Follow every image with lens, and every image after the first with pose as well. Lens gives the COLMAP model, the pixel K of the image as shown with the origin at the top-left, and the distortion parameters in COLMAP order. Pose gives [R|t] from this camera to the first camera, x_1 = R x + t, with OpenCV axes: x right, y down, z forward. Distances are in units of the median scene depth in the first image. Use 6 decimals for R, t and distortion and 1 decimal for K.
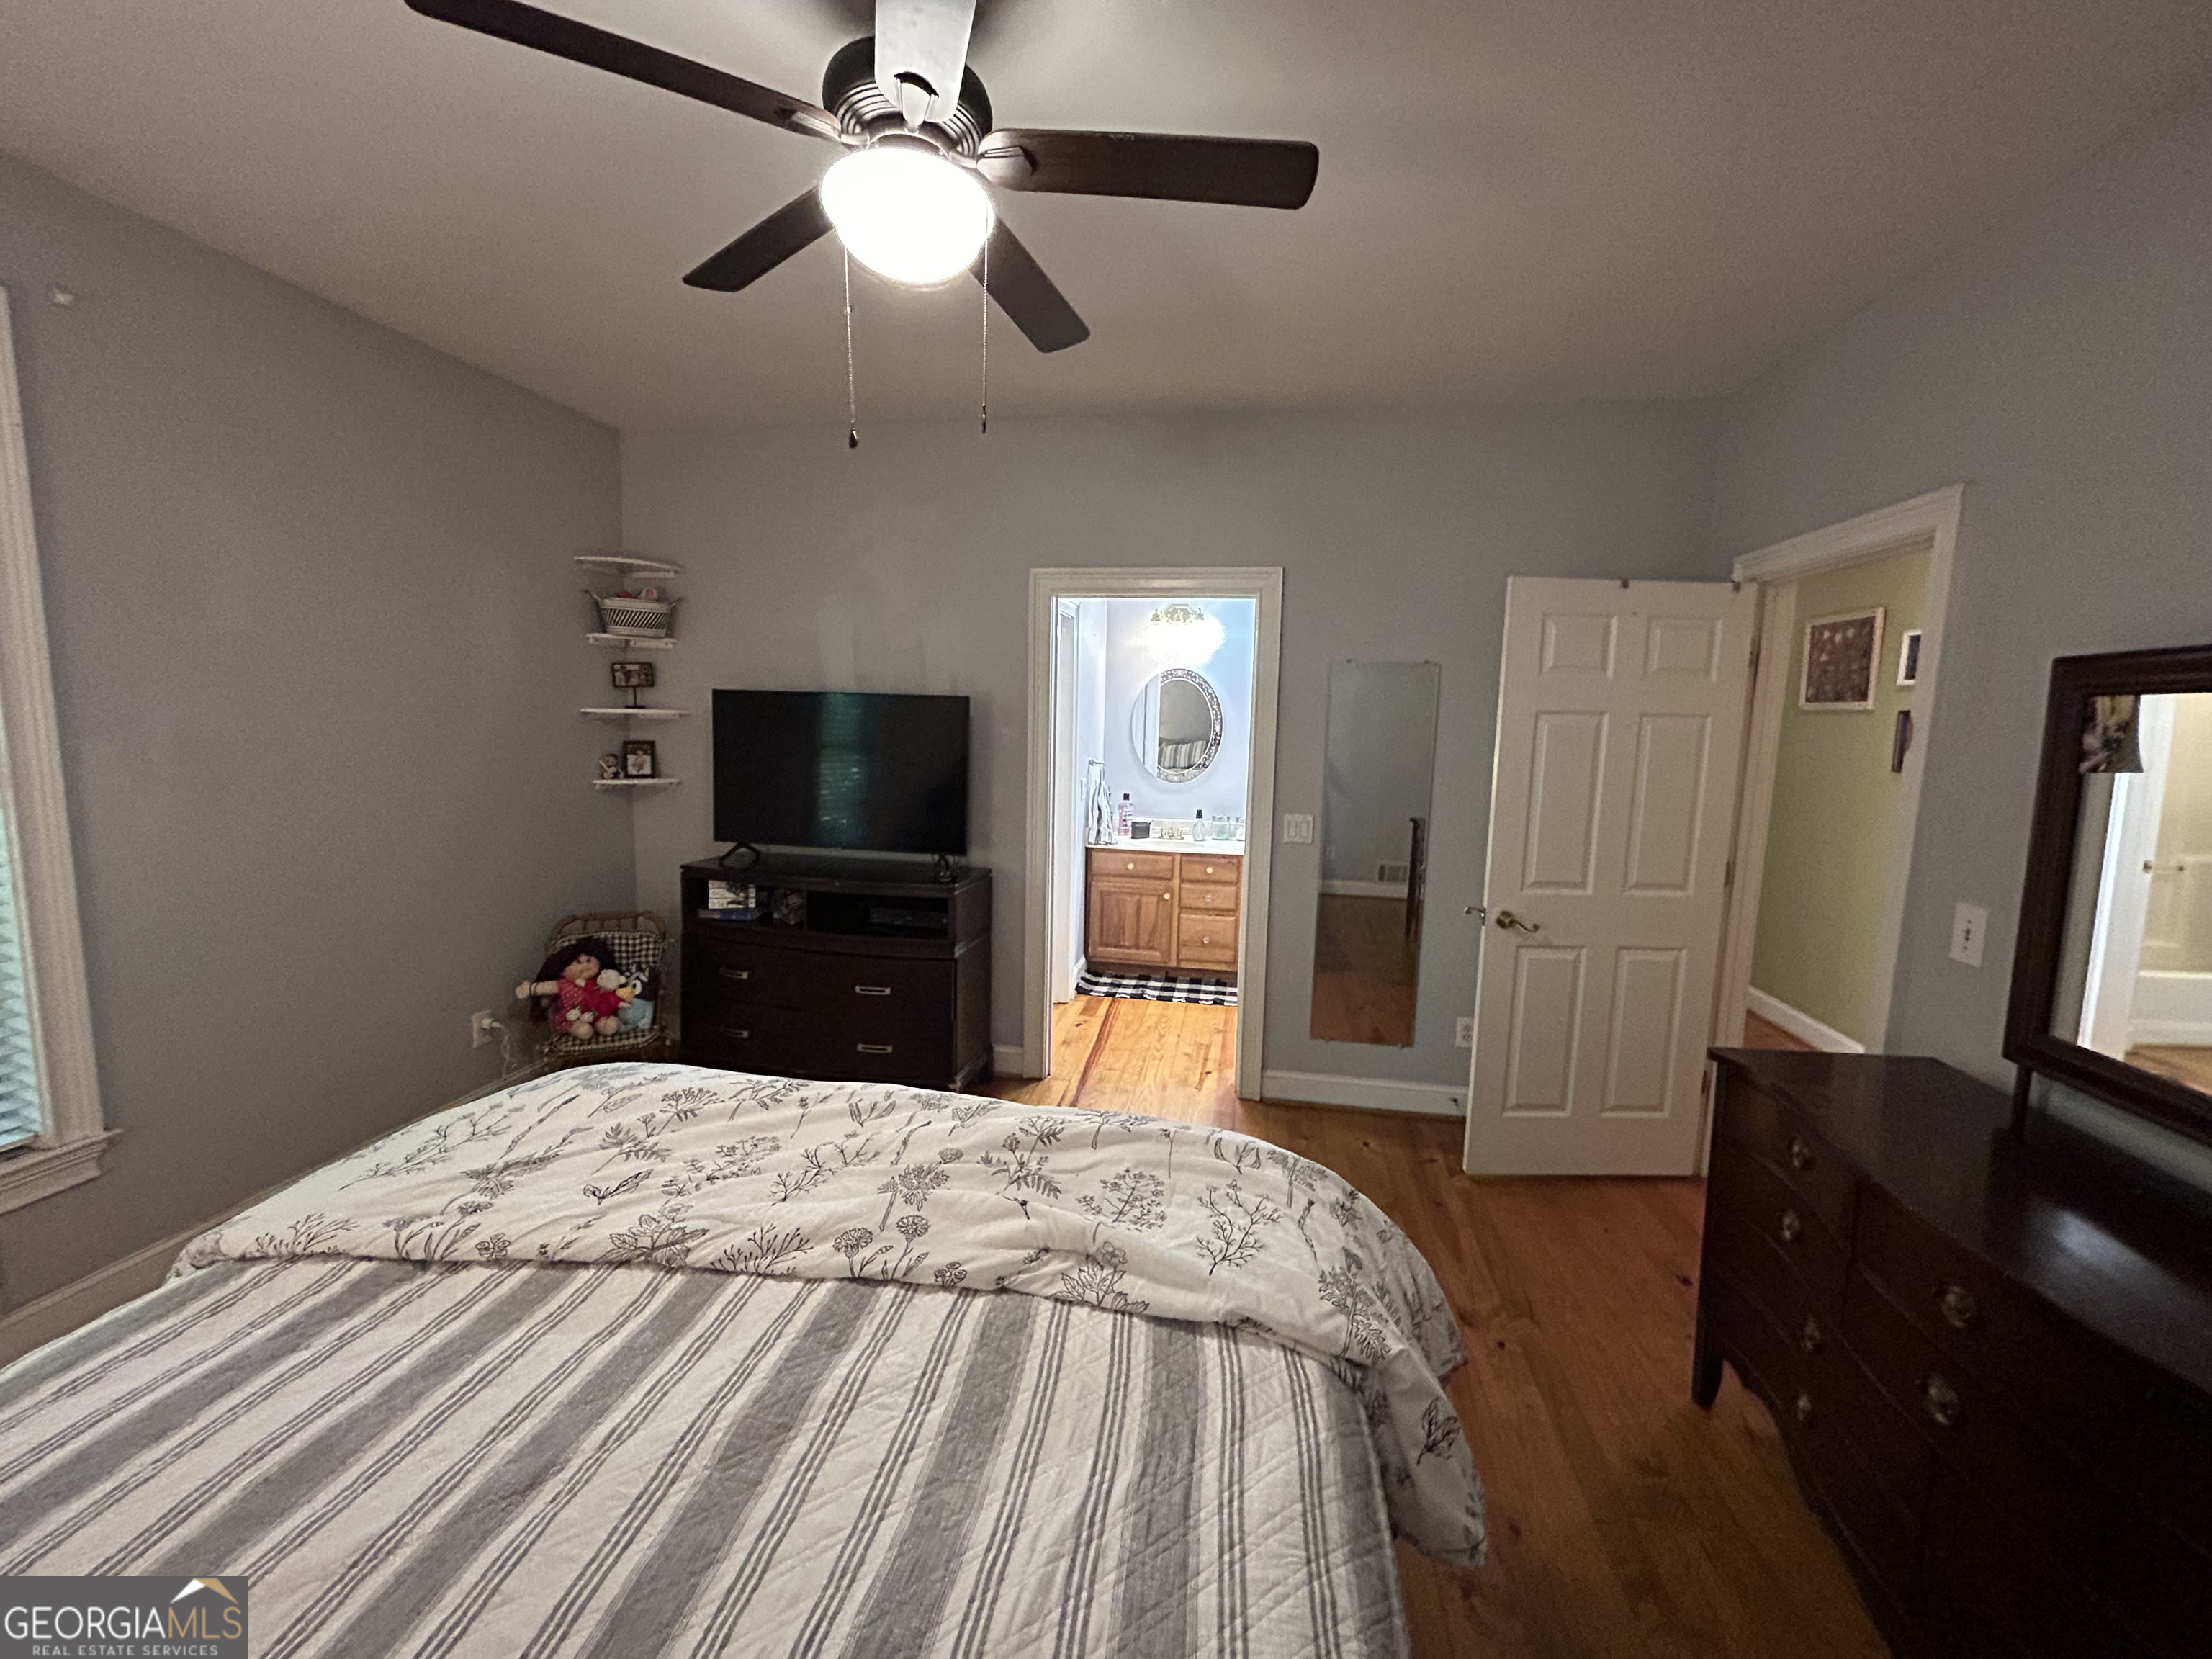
lens RADIAL K [[901.4, 0, 1102.7], [0, 901.4, 821.4], [0, 0, 1]] dist [0.000310, -0.000416]
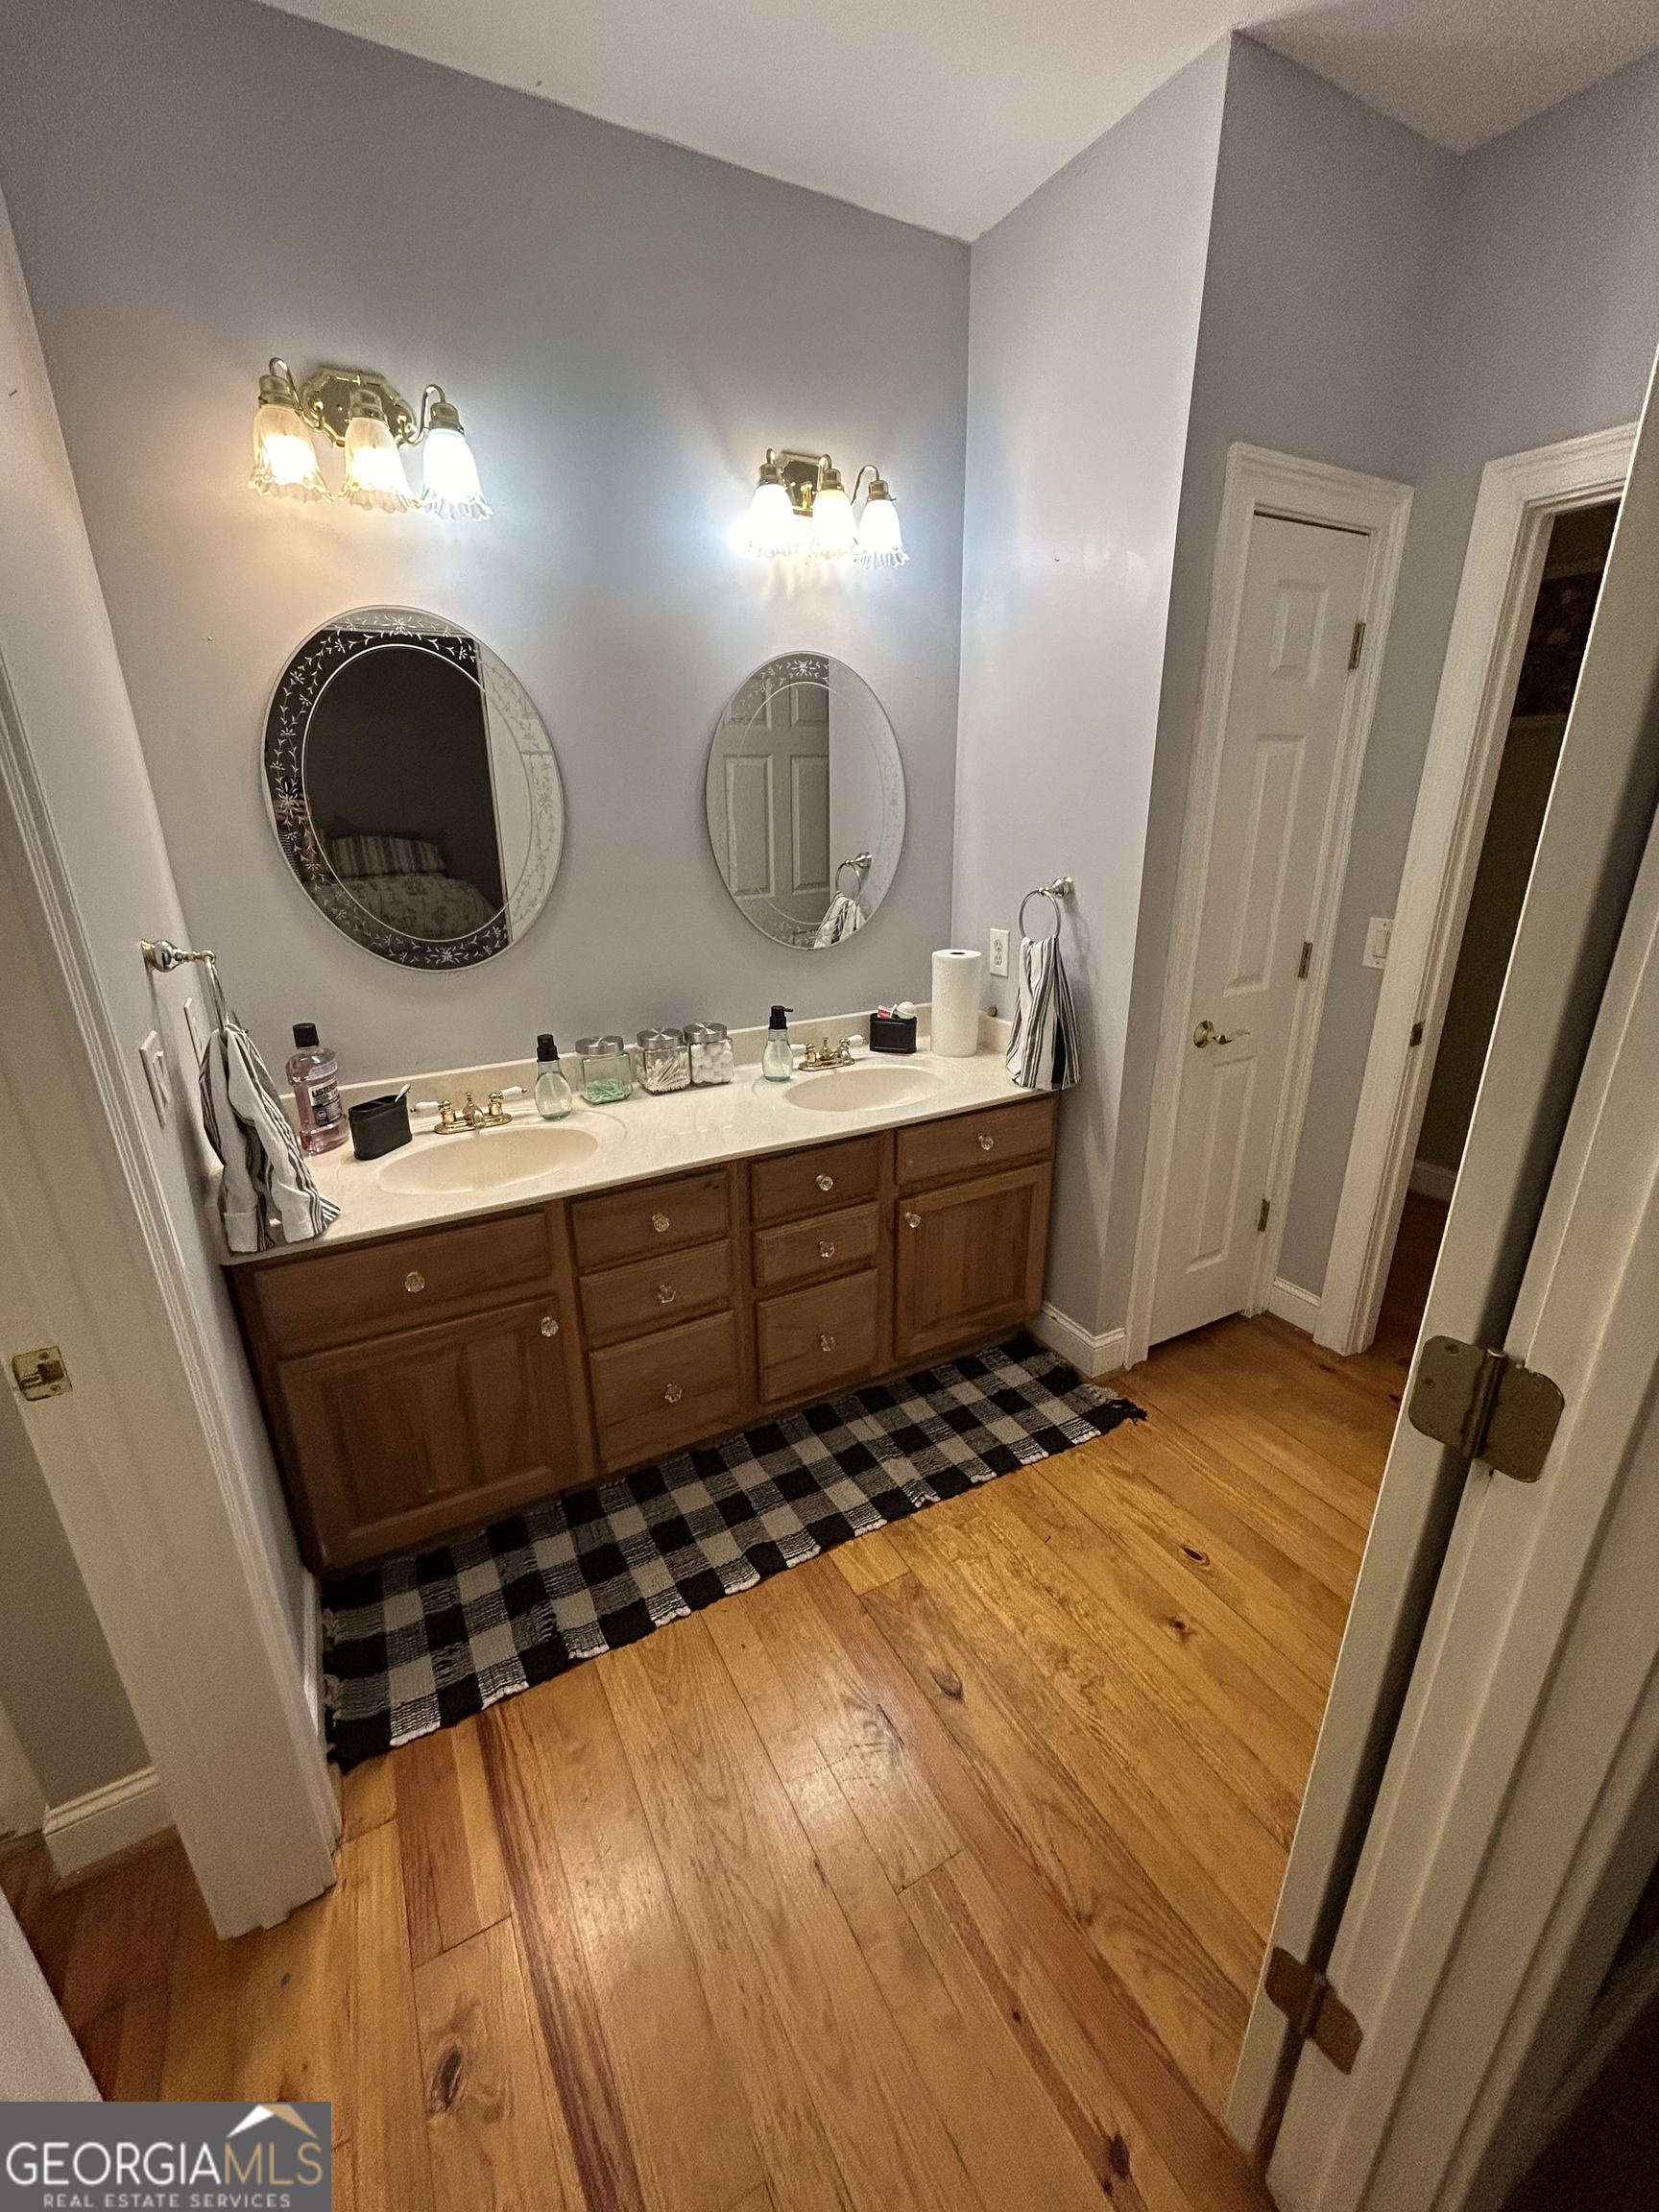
lens RADIAL K [[901.4, 0, 826.8], [0, 901.4, 1103.7], [0, 0, 1]] dist [0.000310, -0.000416]
pose [[0.777931, -0.240210, 0.580623, -0.022739], [0.104630, 0.960664, 0.257251, -0.071962], [-0.619578, -0.139373, 0.772463, 0.678390]]
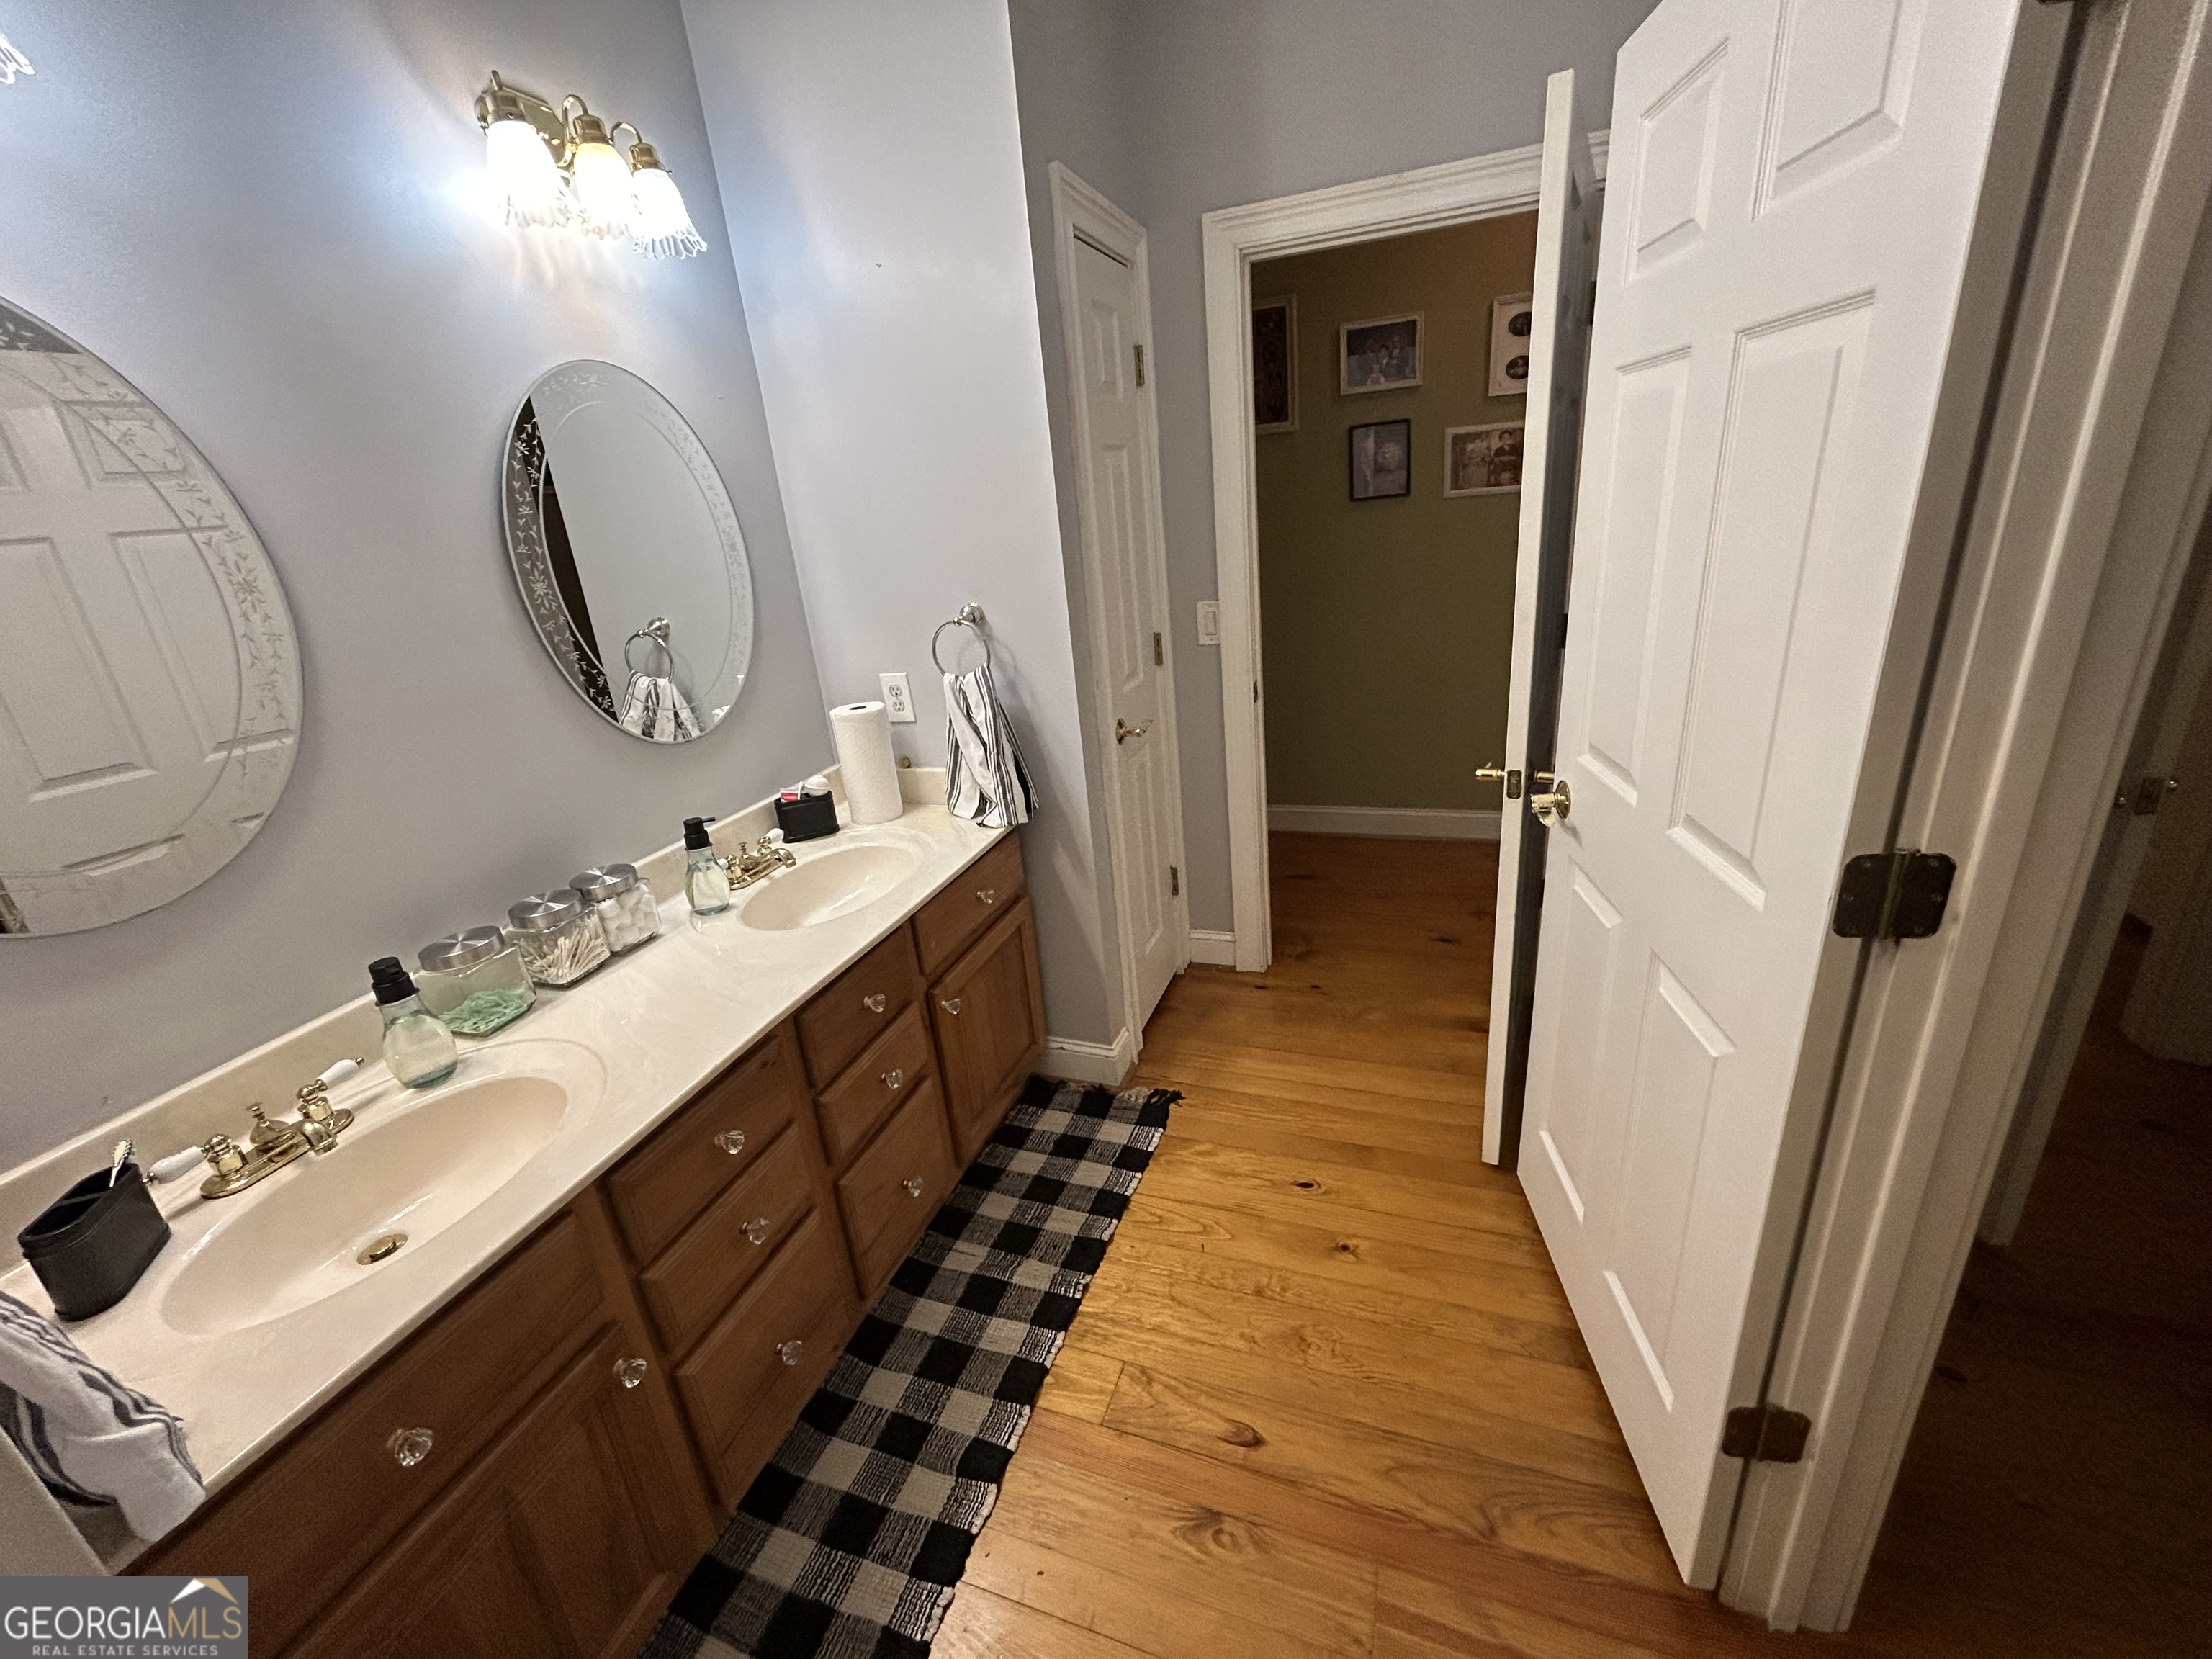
lens RADIAL K [[901.4, 0, 1107.5], [0, 901.4, 828.6], [0, 0, 1]] dist [0.000310, -0.000416]
pose [[0.171295, -0.381130, 0.908514, -0.055630], [0.213344, 0.914613, 0.343464, -0.086401], [-0.961843, 0.134993, 0.237980, 0.808492]]
